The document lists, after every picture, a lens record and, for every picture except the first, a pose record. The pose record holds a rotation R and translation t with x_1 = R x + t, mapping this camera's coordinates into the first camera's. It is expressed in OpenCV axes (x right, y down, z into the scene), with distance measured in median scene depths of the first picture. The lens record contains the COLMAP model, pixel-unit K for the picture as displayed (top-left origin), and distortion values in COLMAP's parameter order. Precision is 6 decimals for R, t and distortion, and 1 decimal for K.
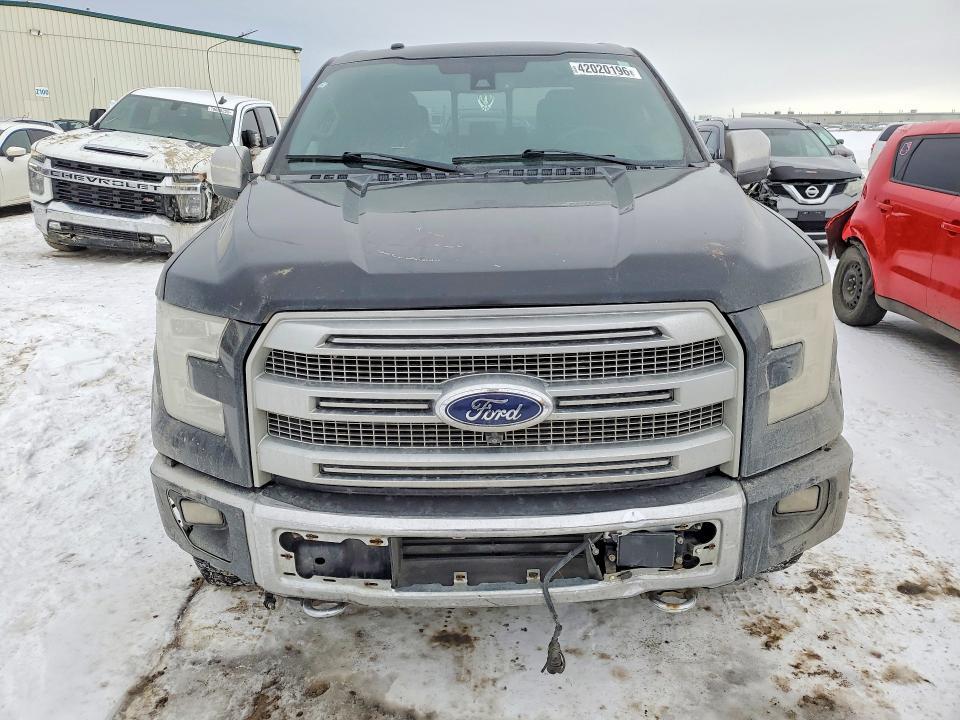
lens RADIAL K [[720.5, 0, 480.0], [0, 720.5, 360.0], [0, 0, 1]] dist [0.012038, 0.003181]
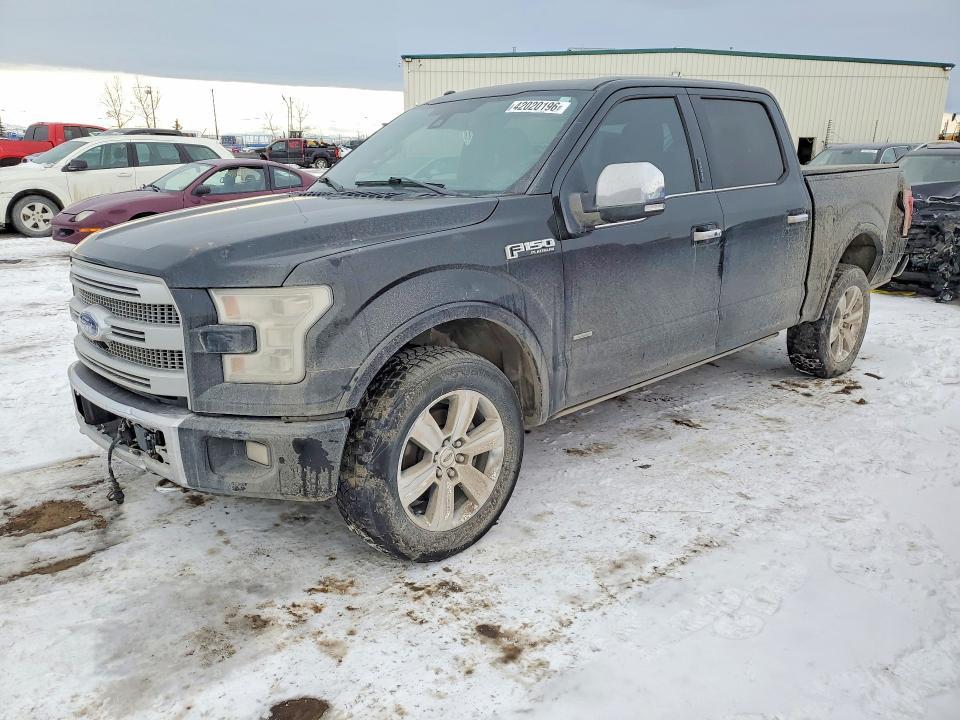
lens RADIAL K [[720.5, 0, 480.0], [0, 720.5, 360.0], [0, 0, 1]] dist [0.012038, 0.003181]
pose [[0.712980, 0.199264, -0.672275, 1.340390], [-0.221246, 0.973723, 0.053972, -0.104577], [0.665365, 0.110257, 0.738331, 0.264816]]
